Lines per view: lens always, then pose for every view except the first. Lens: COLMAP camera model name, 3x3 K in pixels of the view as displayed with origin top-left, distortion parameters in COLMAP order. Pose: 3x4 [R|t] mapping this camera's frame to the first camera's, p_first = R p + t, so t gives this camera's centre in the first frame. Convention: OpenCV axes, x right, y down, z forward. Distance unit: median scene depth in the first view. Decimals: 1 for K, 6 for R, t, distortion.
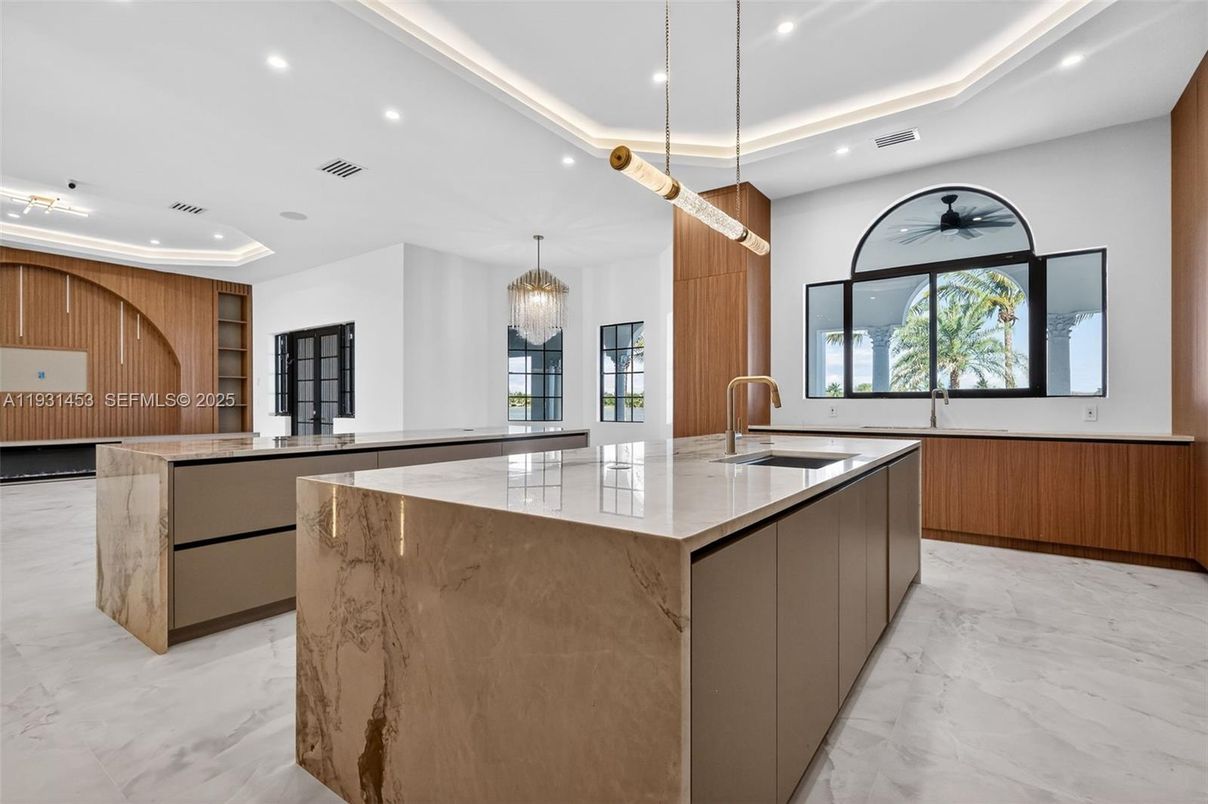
lens RADIAL K [[554.2, 0, 605.9], [0, 554.2, 396.0], [0, 0, 1]] dist [0.002051, 0.000032]
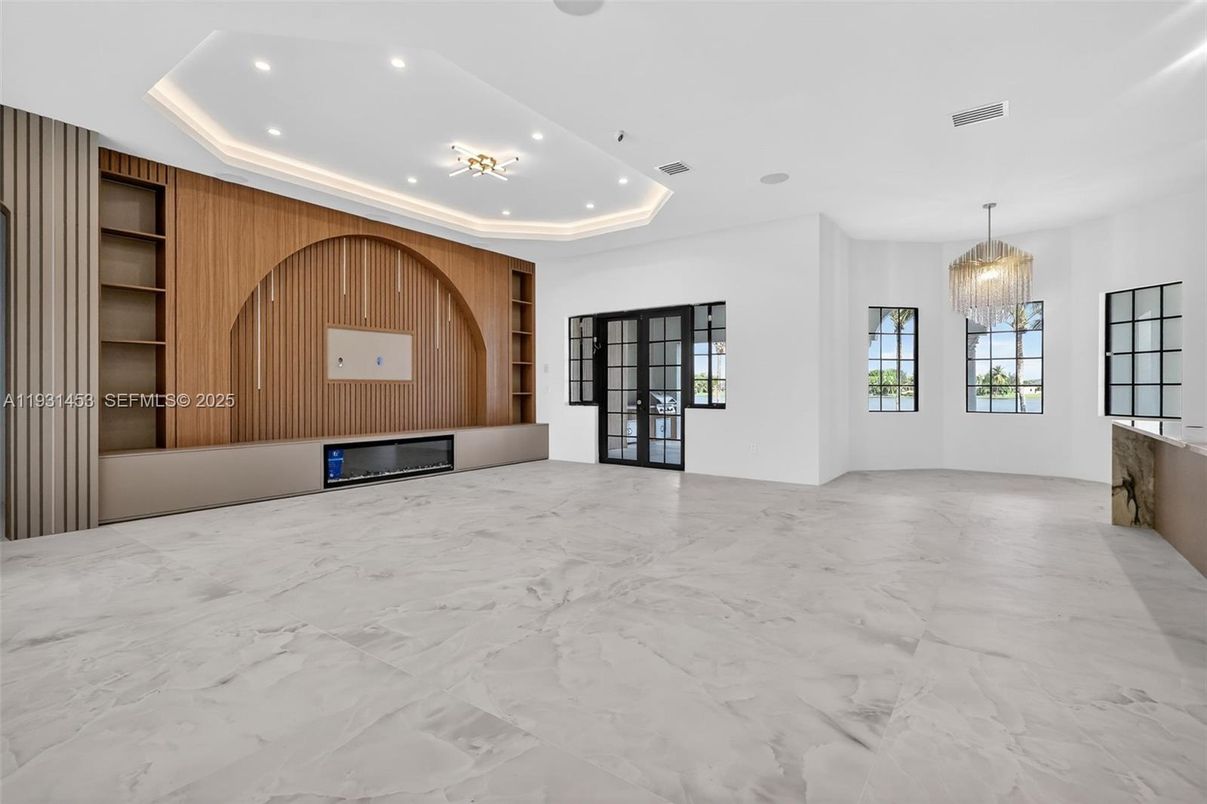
lens RADIAL K [[560.2, 0, 605.7], [0, 560.2, 390.1], [0, 0, 1]] dist [0.001417, 0.000192]
pose [[0.999978, 0.001226, 0.006551, -0.599018], [-0.001288, 0.999953, 0.009584, 0.001306], [-0.006539, -0.009593, 0.999933, 0.080207]]
